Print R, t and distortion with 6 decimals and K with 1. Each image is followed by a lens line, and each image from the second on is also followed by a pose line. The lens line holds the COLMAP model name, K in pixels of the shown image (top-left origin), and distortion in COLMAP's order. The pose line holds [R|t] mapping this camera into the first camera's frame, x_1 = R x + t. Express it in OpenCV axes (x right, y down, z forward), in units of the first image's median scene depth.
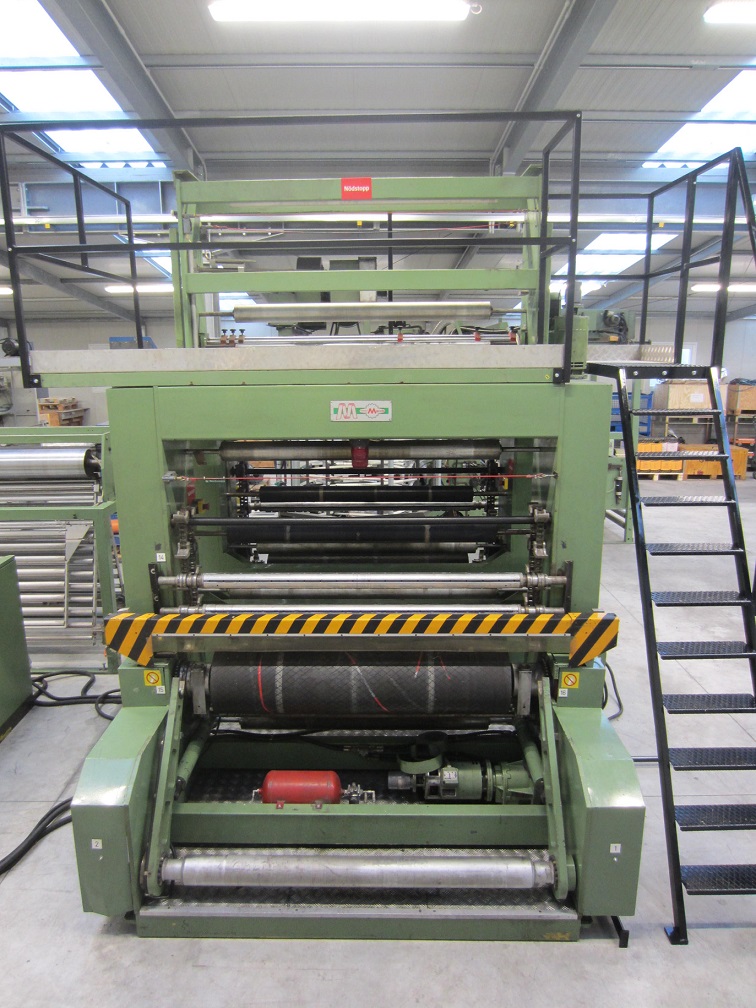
lens RADIAL K [[711.3, 0, 378.0], [0, 711.3, 504.0], [0, 0, 1]] dist [-0.013614, -0.001335]
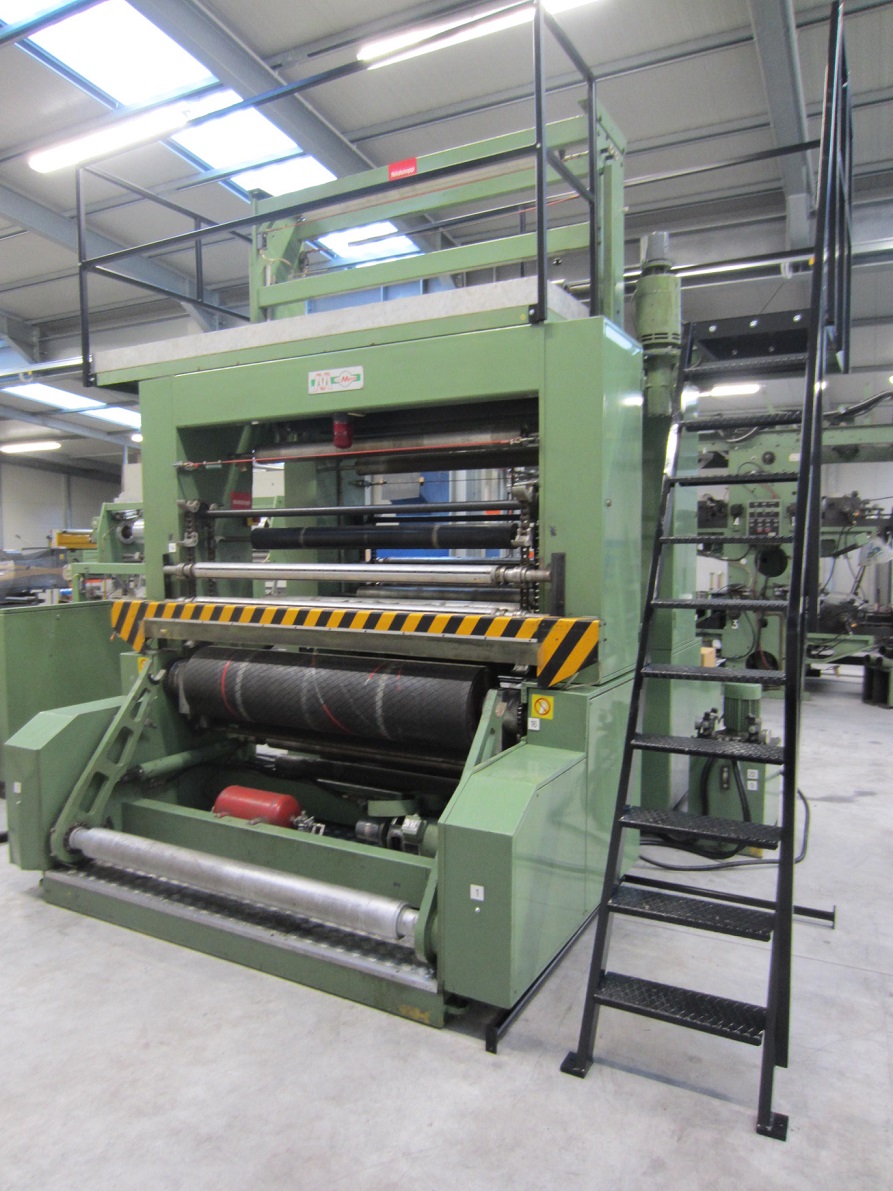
lens RADIAL K [[851.6, 0, 446.5], [0, 851.6, 595.5], [0, 0, 1]] dist [-0.006364, -0.000247]
pose [[0.877730, 0.026863, -0.478402, 0.618199], [-0.098934, 0.987073, -0.126089, 0.259774], [0.468831, 0.158002, 0.869041, 0.159652]]
